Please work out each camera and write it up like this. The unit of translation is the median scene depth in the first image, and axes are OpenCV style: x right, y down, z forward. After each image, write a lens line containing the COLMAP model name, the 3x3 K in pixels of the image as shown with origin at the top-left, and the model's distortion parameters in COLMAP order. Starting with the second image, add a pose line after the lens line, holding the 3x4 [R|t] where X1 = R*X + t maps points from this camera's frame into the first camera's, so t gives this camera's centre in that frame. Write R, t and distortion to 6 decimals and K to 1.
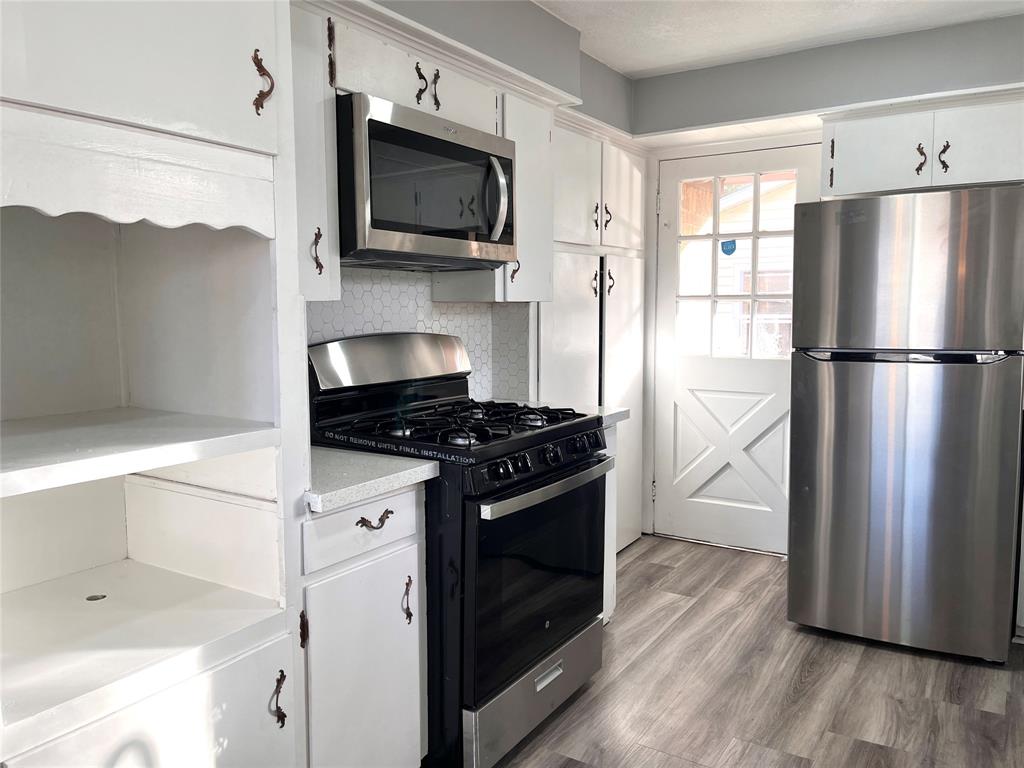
lens RADIAL K [[772.9, 0, 511.3], [0, 772.9, 381.1], [0, 0, 1]] dist [0.036151, -0.003578]
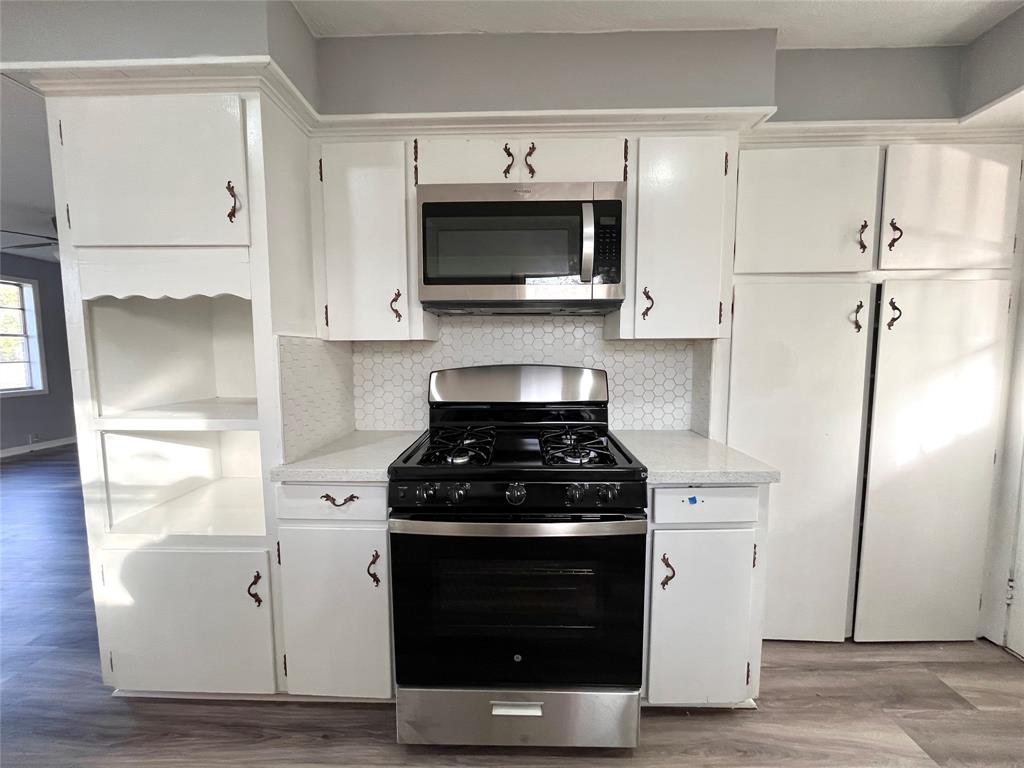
lens RADIAL K [[411.4, 0, 508.6], [0, 411.4, 385.5], [0, 0, 1]] dist [-0.003095, 0.000533]
pose [[0.522117, 0.078477, -0.849256, 0.395474], [-0.082167, 0.995754, 0.041498, -0.051156], [0.848906, 0.048114, 0.526349, 0.587984]]
